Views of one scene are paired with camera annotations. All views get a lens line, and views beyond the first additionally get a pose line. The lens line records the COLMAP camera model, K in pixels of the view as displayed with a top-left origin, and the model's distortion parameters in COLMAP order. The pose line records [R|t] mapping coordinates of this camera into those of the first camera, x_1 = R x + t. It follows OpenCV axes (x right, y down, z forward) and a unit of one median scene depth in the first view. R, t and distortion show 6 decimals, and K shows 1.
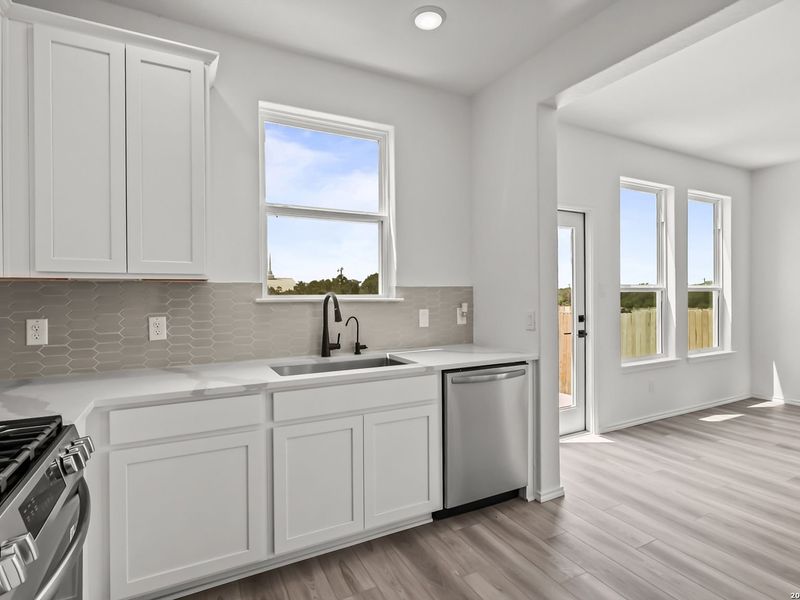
lens RADIAL K [[414.1, 0, 397.5], [0, 414.1, 299.2], [0, 0, 1]] dist [-0.005860, 0.002905]
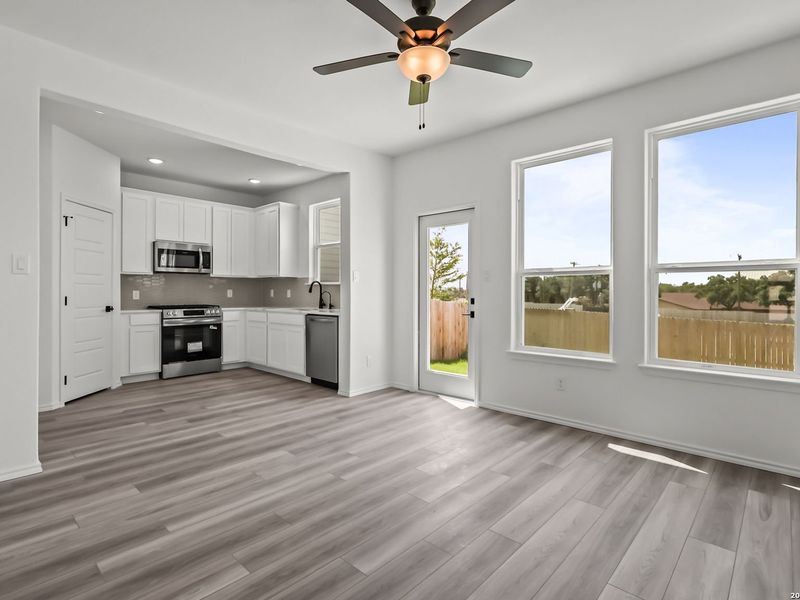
lens RADIAL K [[414.1, 0, 400.4], [0, 414.1, 294.4], [0, 0, 1]] dist [-0.005860, 0.002905]
pose [[0.344436, 0.013682, -0.938710, 1.825126], [-0.015973, 0.999834, 0.008712, 0.028093], [0.938674, 0.011993, 0.344598, 0.532866]]
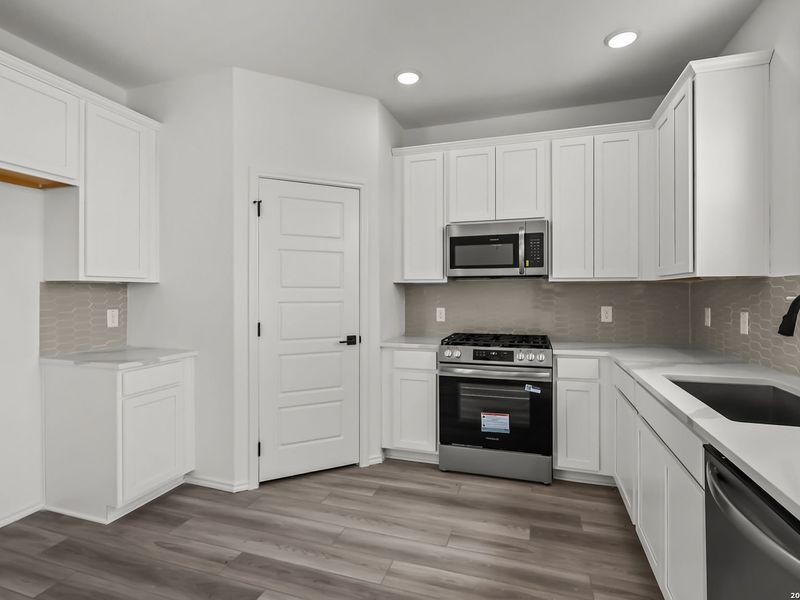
lens RADIAL K [[414.1, 0, 396.0], [0, 414.1, 293.7], [0, 0, 1]] dist [-0.005860, 0.002905]
pose [[-0.712351, 0.011584, -0.701728, 0.566038], [0.000682, 0.999875, 0.015813, -0.014393], [0.701823, 0.010786, -0.712270, 0.822849]]
